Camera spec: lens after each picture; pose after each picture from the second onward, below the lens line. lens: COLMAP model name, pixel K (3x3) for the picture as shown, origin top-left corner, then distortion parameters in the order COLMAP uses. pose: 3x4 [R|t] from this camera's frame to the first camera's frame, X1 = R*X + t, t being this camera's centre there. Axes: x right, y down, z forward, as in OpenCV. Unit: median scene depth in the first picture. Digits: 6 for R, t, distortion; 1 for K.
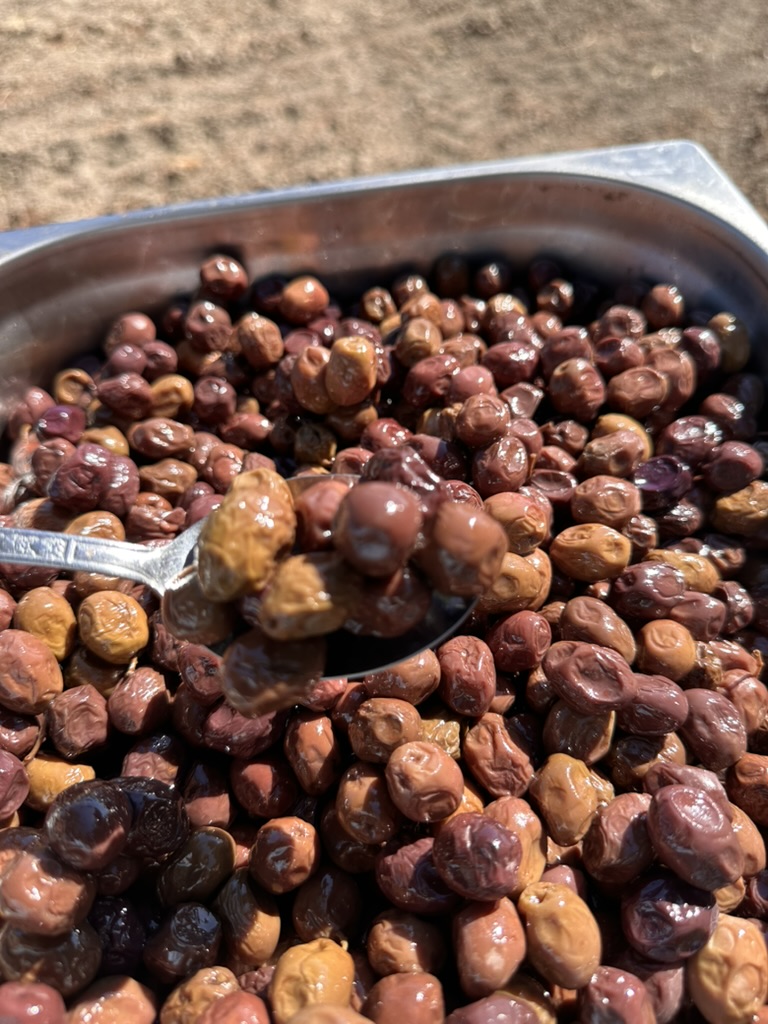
lens RADIAL K [[725.3, 0, 384.0], [0, 725.3, 512.0], [0, 0, 1]] dist [-0.040263, 0.000024]
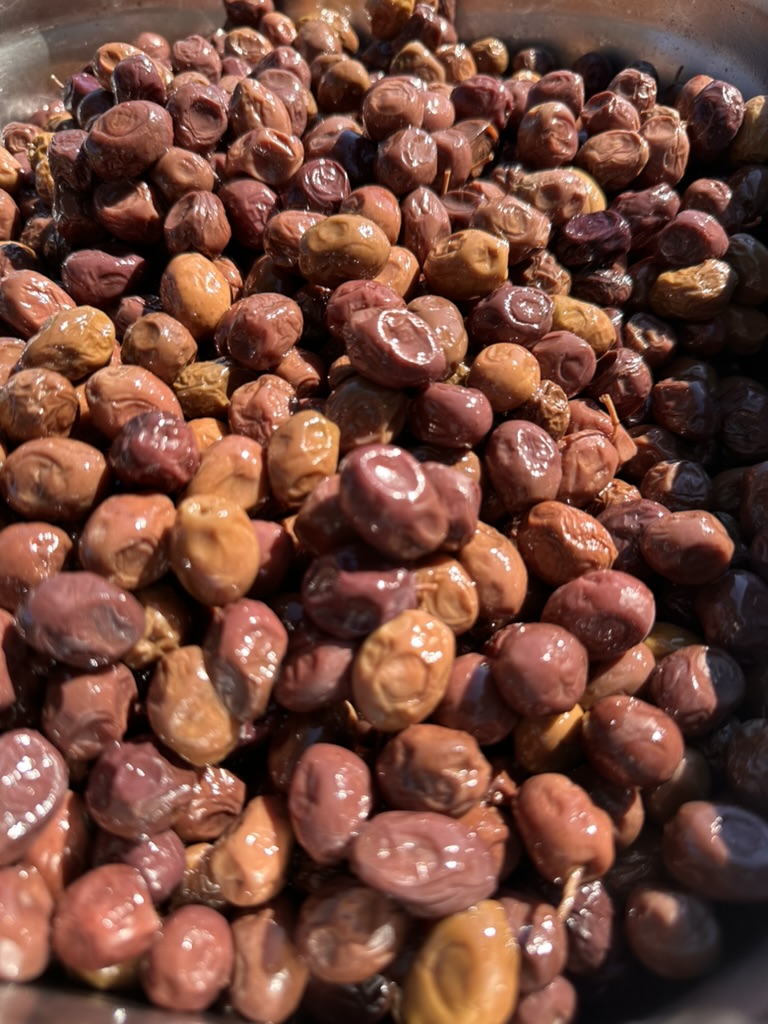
lens RADIAL K [[714.6, 0, 384.0], [0, 714.6, 512.0], [0, 0, 1]] dist [0.002417, -0.057336]
pose [[0.950811, 0.251746, -0.180507, 0.419263], [-0.241317, 0.967311, 0.077948, 0.297637], [0.194230, -0.030555, 0.980480, 0.120623]]
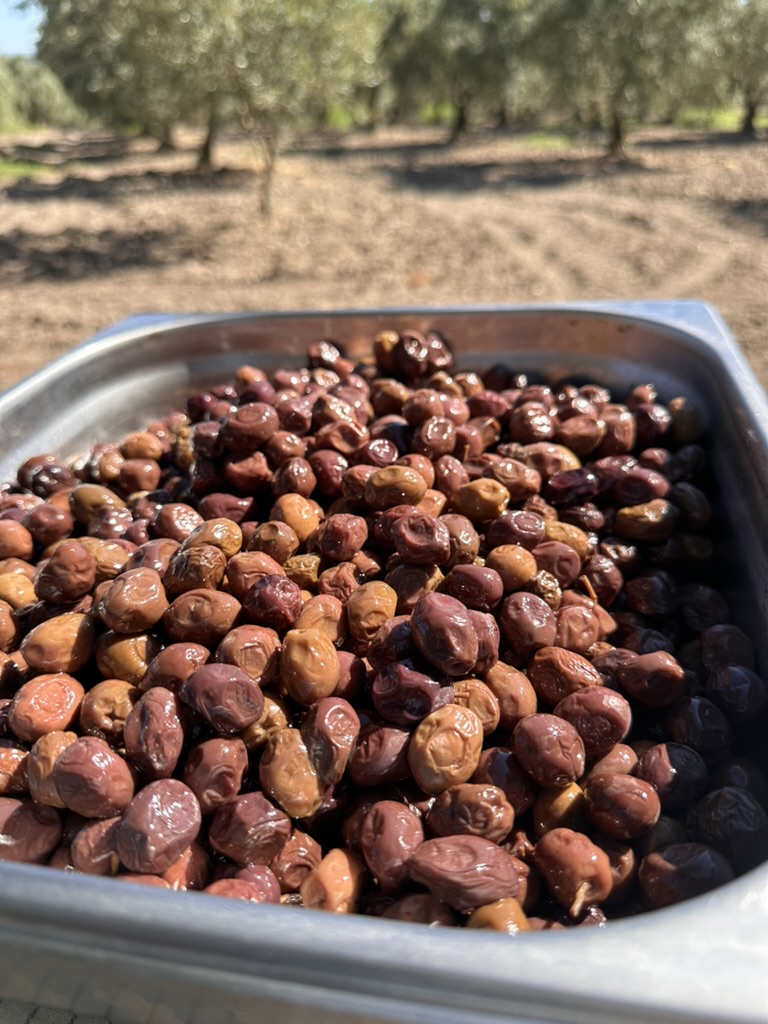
lens RADIAL K [[714.6, 0, 384.0], [0, 714.6, 512.0], [0, 0, 1]] dist [0.002417, -0.057336]
pose [[0.942629, 0.150946, -0.297768, 0.498440], [-0.245802, 0.917364, -0.313088, 0.502845], [0.225902, 0.368318, 0.901837, -0.159059]]
